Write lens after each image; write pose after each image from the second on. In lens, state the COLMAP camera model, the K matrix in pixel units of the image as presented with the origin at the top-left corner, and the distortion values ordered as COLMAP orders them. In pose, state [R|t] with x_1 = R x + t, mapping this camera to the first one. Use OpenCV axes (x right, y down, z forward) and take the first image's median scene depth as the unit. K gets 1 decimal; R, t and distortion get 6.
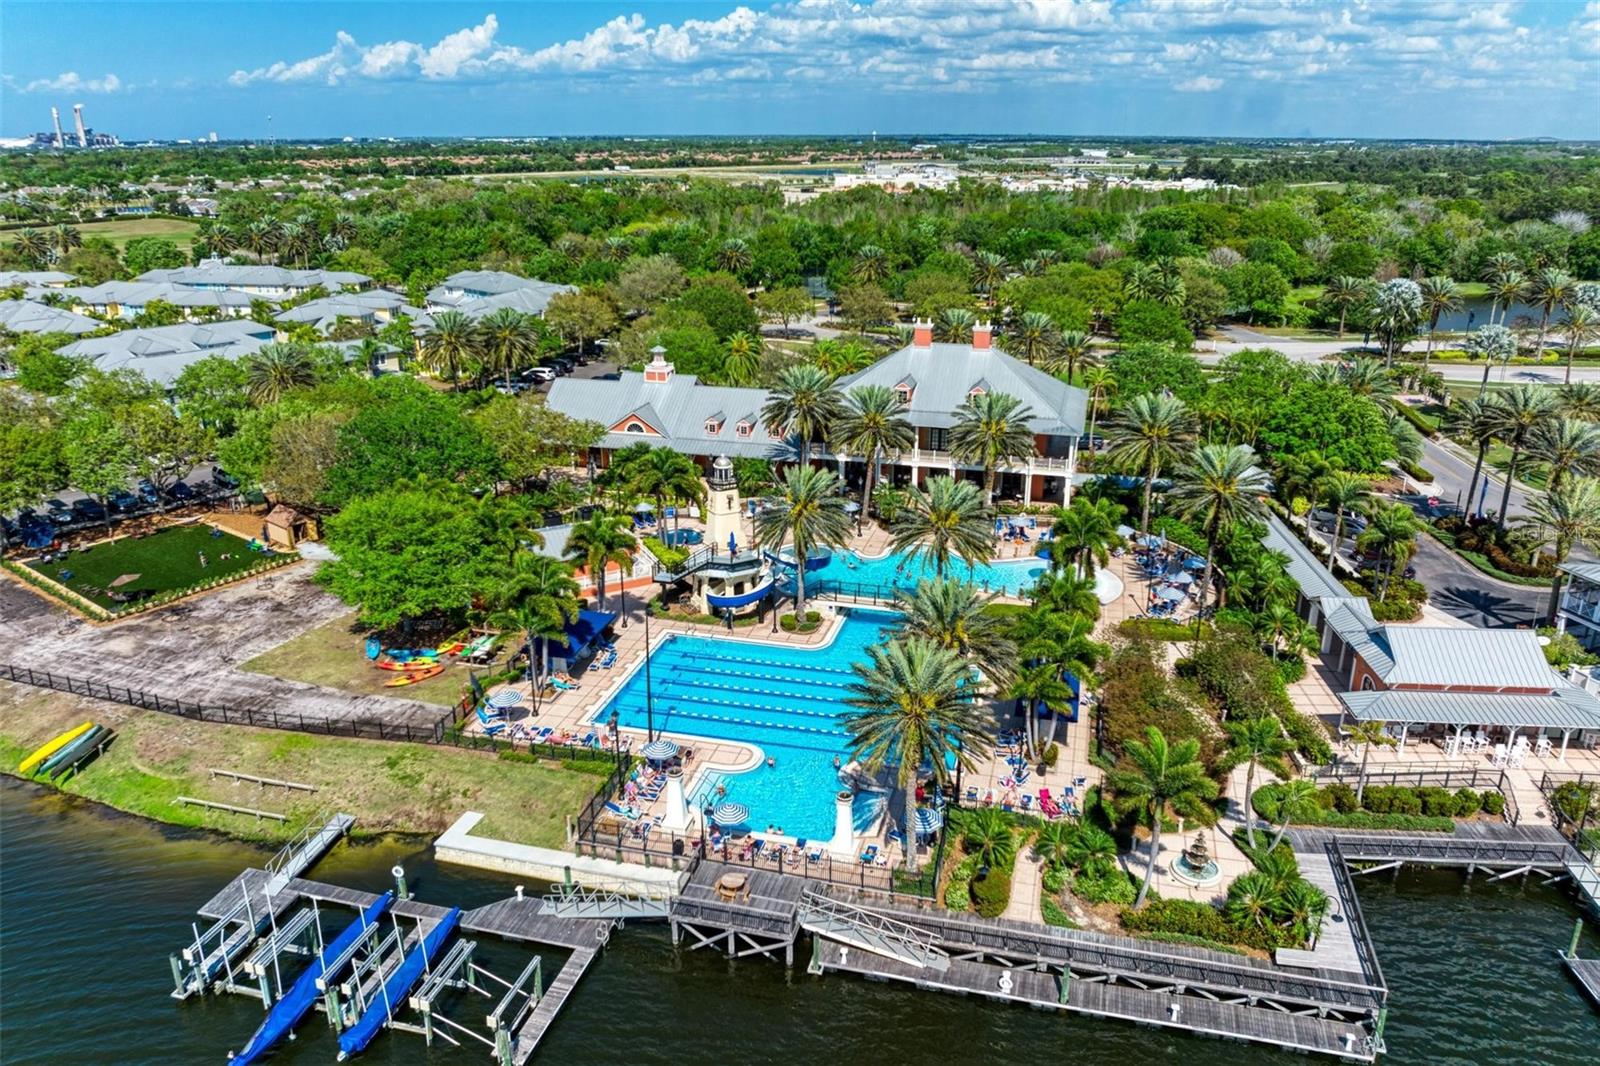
lens RADIAL K [[1133.6, 0, 800.0], [0, 1133.6, 533.0], [0, 0, 1]] dist [-0.030251, 0.003612]
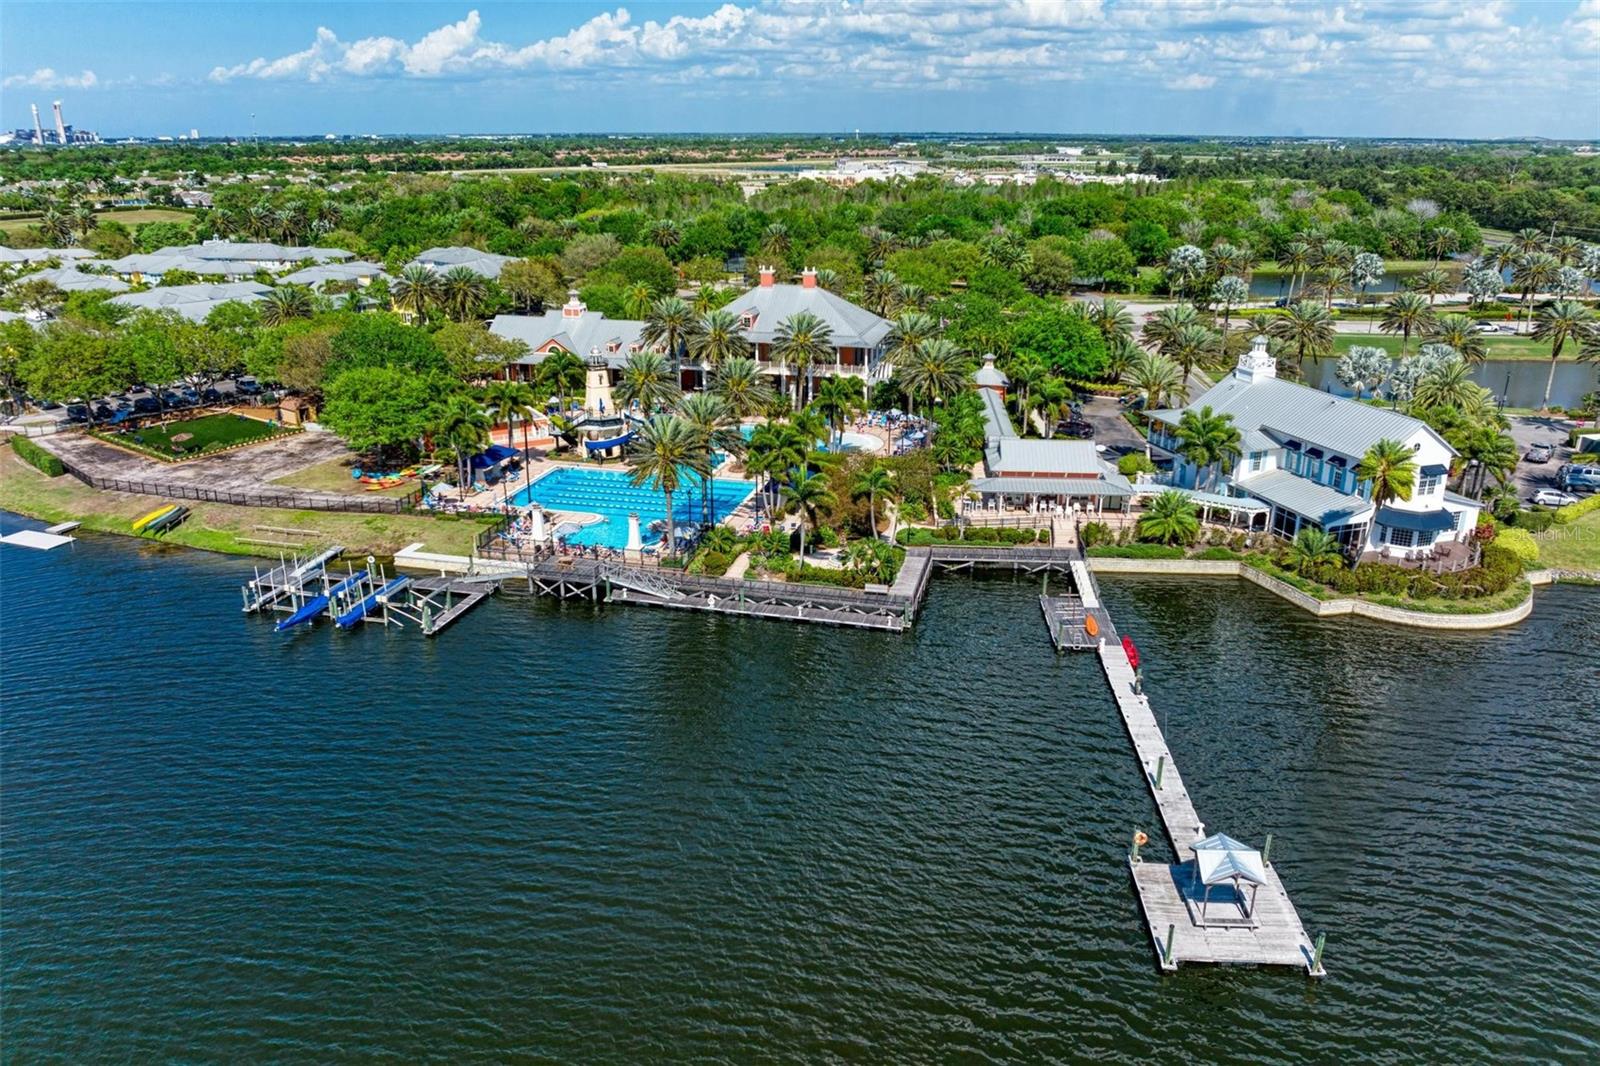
lens RADIAL K [[1133.6, 0, 800.0], [0, 1133.6, 533.0], [0, 0, 1]] dist [-0.030251, 0.003612]
pose [[0.999918, -0.002824, 0.012512, 0.086118], [0.002803, 0.999995, 0.001723, 0.082710], [-0.012517, -0.001688, 0.999920, -0.227855]]
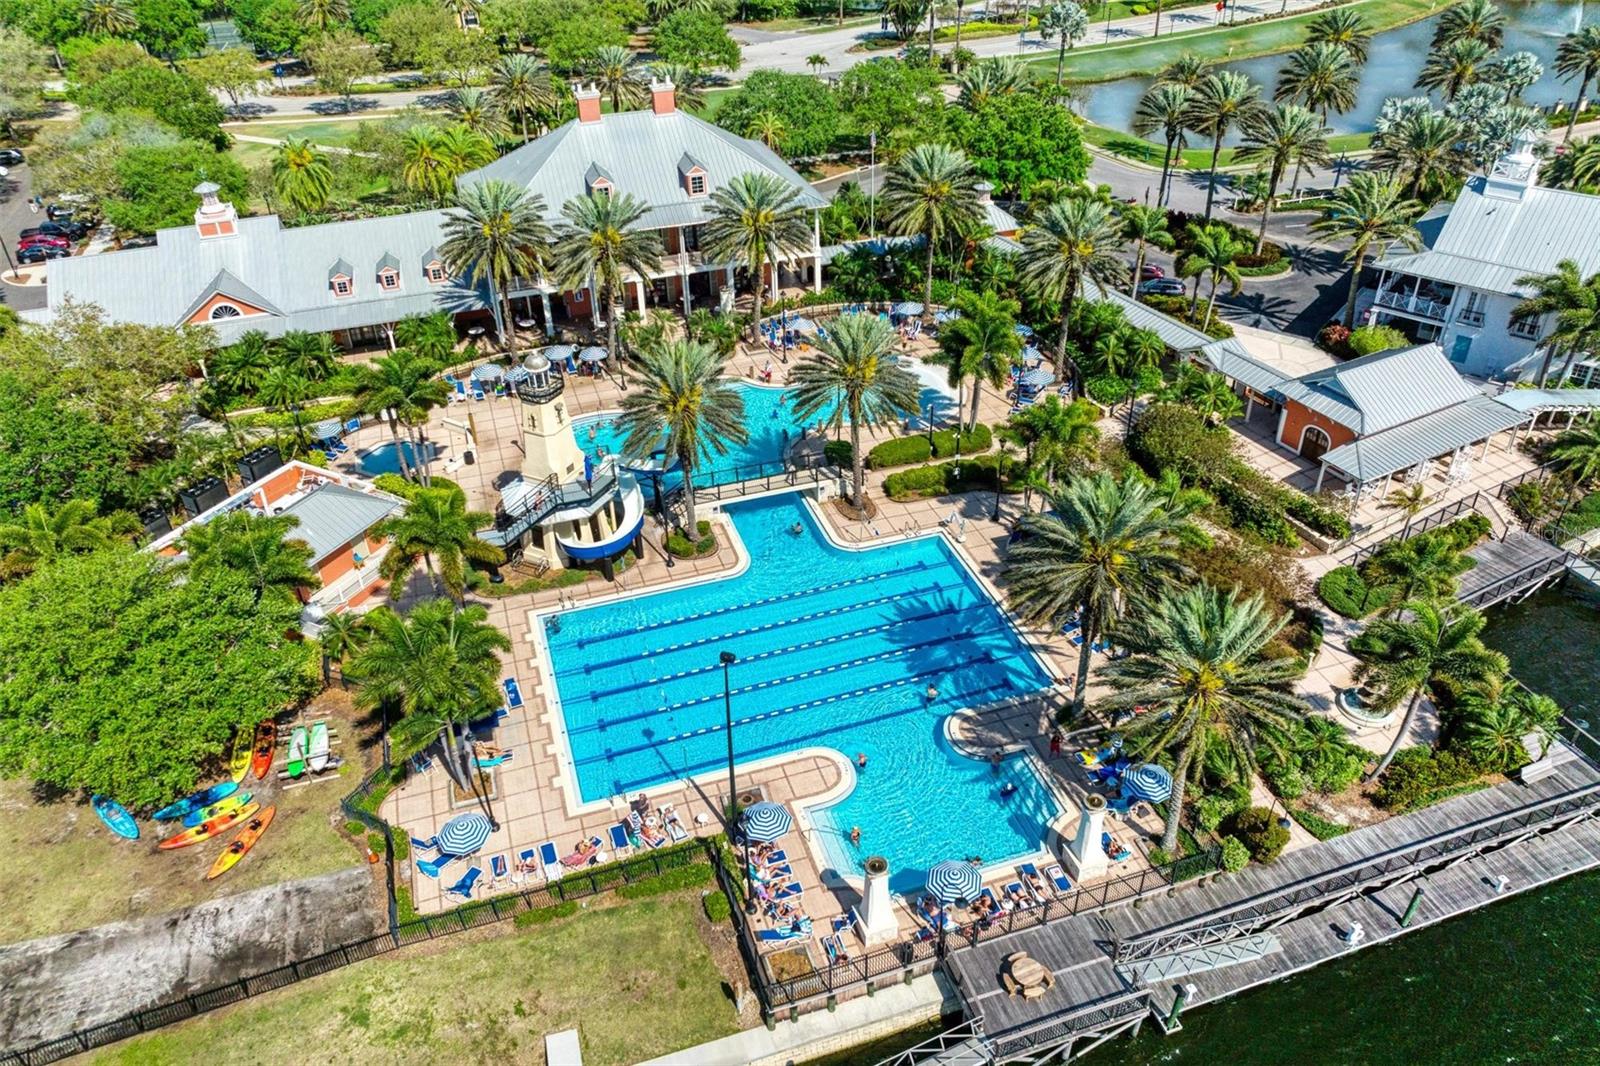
lens RADIAL K [[1133.6, 0, 800.0], [0, 1133.6, 533.0], [0, 0, 1]] dist [-0.030251, 0.003612]
pose [[0.843033, -0.316794, 0.434668, -0.128317], [0.202265, 0.935547, 0.289552, -0.063484], [-0.498381, -0.156184, 0.852774, 0.150960]]
